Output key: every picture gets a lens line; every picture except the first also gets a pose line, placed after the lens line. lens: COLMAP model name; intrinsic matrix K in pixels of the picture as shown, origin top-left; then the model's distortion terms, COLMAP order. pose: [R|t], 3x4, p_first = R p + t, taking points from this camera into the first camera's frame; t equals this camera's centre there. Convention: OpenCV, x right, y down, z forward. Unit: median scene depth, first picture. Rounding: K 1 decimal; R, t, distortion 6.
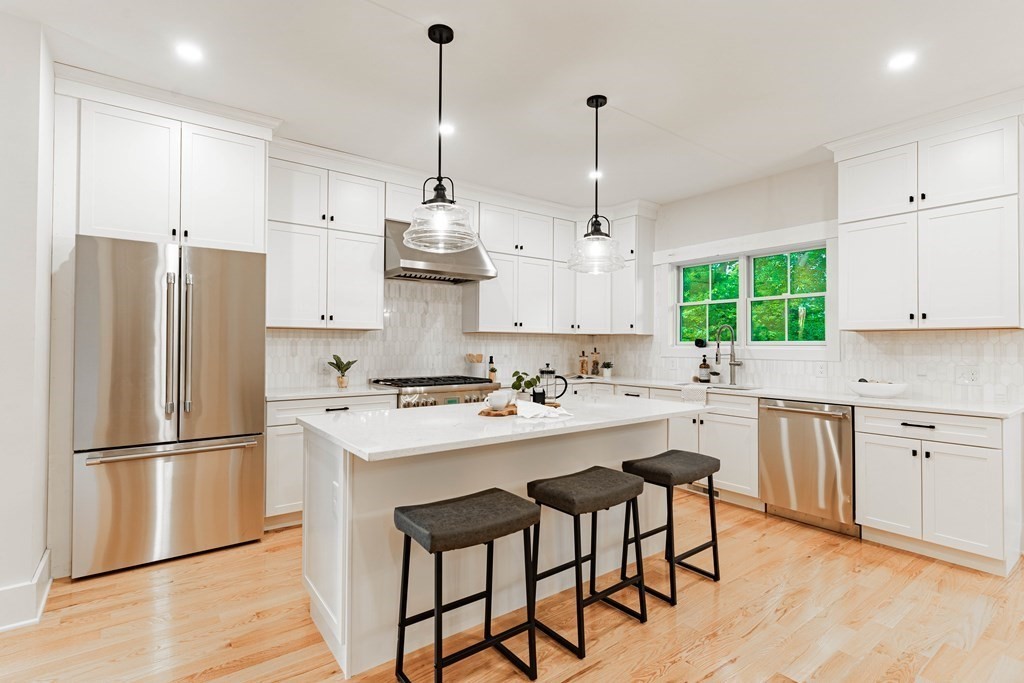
lens RADIAL K [[492.0, 0, 507.4], [0, 492.0, 340.5], [0, 0, 1]] dist [-0.000104, 0.001820]
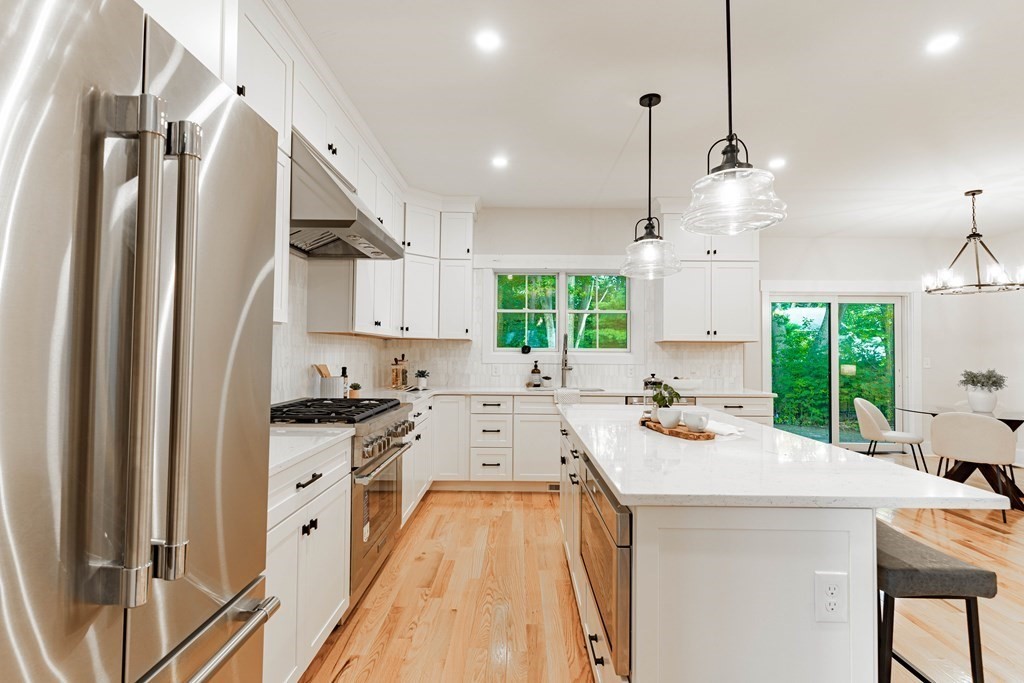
lens RADIAL K [[492.0, 0, 516.0], [0, 492.0, 343.4], [0, 0, 1]] dist [-0.000104, 0.001820]
pose [[0.585368, 0.014046, 0.810646, -0.481938], [-0.012175, 0.999889, -0.008533, 0.001491], [-0.810676, -0.004874, 0.585474, 0.415959]]
